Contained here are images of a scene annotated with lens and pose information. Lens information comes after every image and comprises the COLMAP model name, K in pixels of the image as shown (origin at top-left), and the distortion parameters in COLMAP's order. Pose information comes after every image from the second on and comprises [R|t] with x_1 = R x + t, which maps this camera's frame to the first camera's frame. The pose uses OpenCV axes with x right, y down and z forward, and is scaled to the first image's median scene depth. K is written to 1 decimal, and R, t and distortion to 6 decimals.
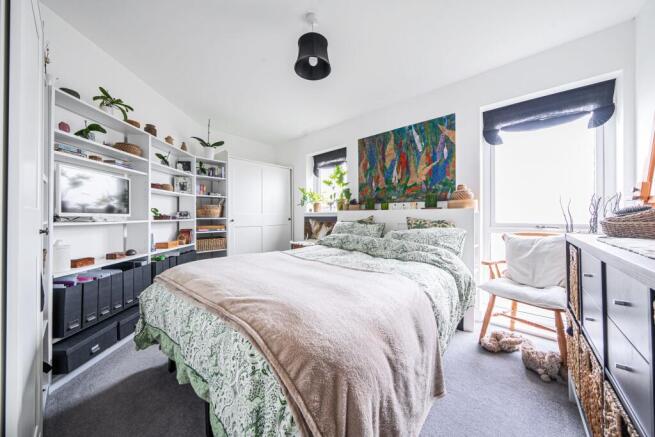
lens RADIAL K [[222.3, 0, 326.8], [0, 222.3, 216.6], [0, 0, 1]] dist [-0.009586, -0.000041]
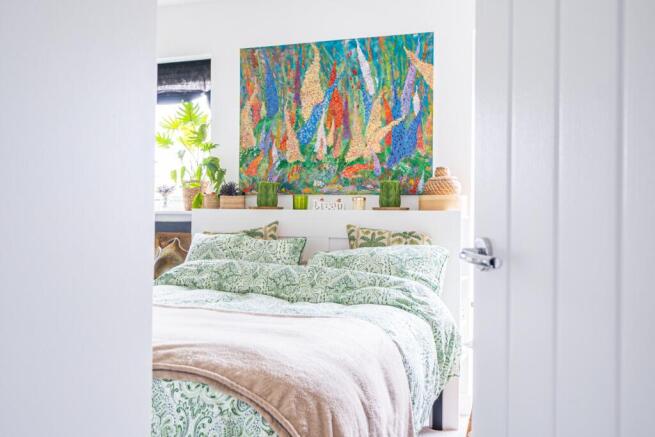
lens RADIAL K [[660.4, 0, 327.5], [0, 660.4, 218.5], [0, 0, 1]] dist [-0.001174, -0.002258]
pose [[0.928380, 0.016723, 0.371255, -0.237300], [-0.014214, 0.999854, -0.009495, 0.002076], [-0.371359, 0.003538, 0.928483, -0.376465]]
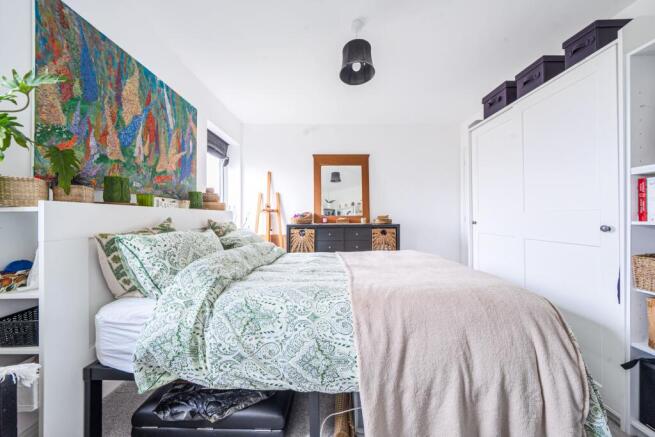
lens RADIAL K [[222.3, 0, 326.8], [0, 222.3, 216.6], [0, 0, 1]] dist [-0.009586, -0.000041]
pose [[-0.656479, 0.000887, 0.754344, -0.485576], [0.002134, 0.999997, 0.000681, -0.007946], [-0.754342, 0.002057, -0.656479, 1.172357]]
